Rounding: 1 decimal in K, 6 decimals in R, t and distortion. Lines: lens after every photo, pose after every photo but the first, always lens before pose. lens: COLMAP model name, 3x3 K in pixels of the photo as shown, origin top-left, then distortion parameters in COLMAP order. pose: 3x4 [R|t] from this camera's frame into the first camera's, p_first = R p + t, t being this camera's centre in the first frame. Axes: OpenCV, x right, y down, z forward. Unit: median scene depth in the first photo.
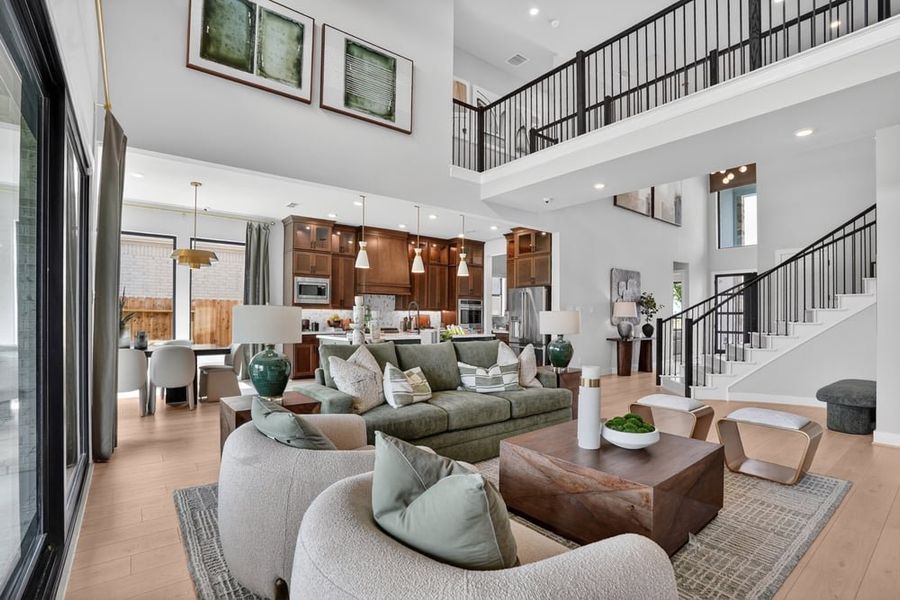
lens RADIAL K [[414.5, 0, 452.1], [0, 414.5, 305.9], [0, 0, 1]] dist [-0.003853, 0.001682]
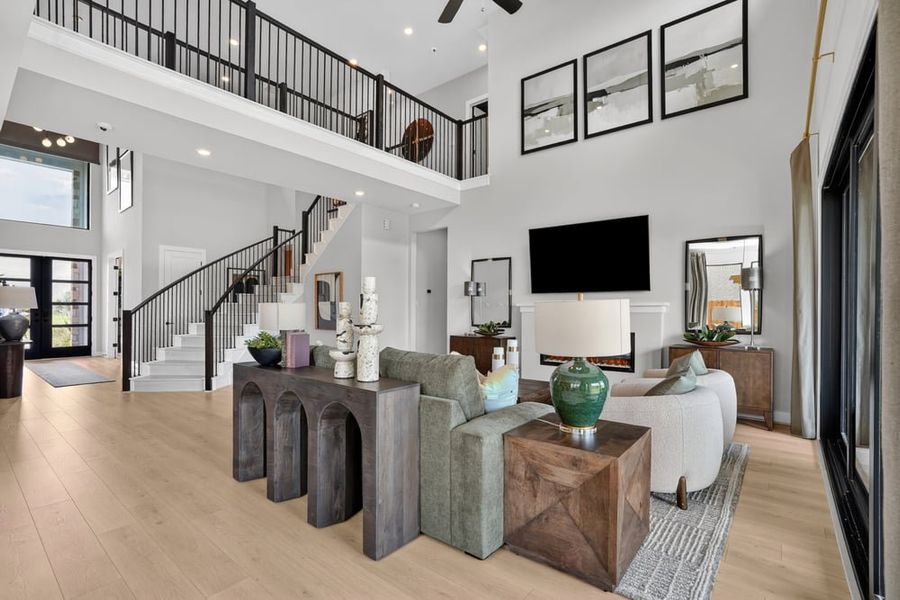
lens RADIAL K [[414.5, 0, 453.7], [0, 414.5, 300.6], [0, 0, 1]] dist [-0.003853, 0.001682]
pose [[-0.220174, 0.004639, 0.975450, -0.640593], [-0.013151, 0.999884, -0.007724, 0.002776], [-0.975372, -0.014529, -0.220088, 0.807752]]
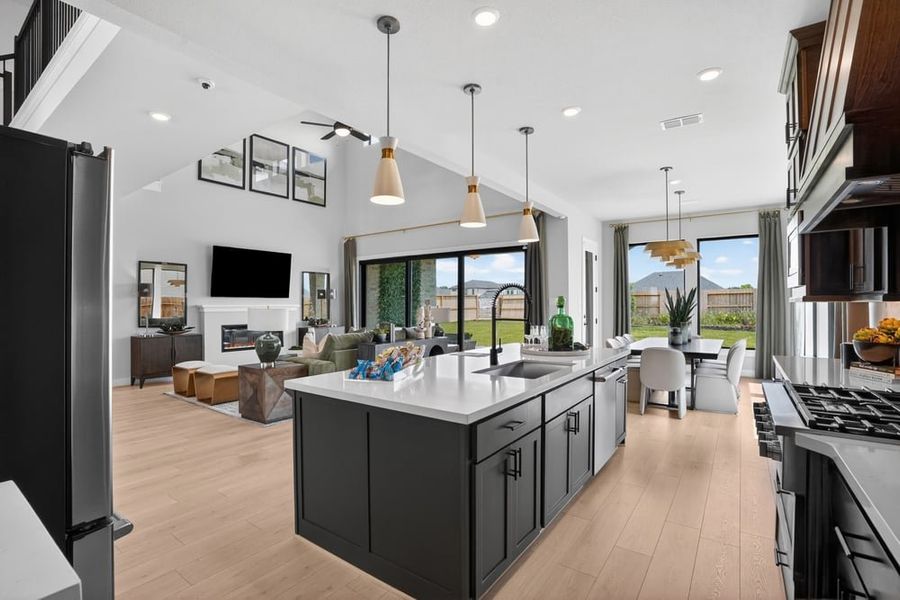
lens RADIAL K [[414.5, 0, 452.6], [0, 414.5, 305.0], [0, 0, 1]] dist [-0.003853, 0.001682]
pose [[-0.969439, -0.006229, -0.245253, -0.260034], [-0.002455, 0.999874, -0.015692, 0.013560], [0.245320, -0.014611, -0.969332, 1.500752]]
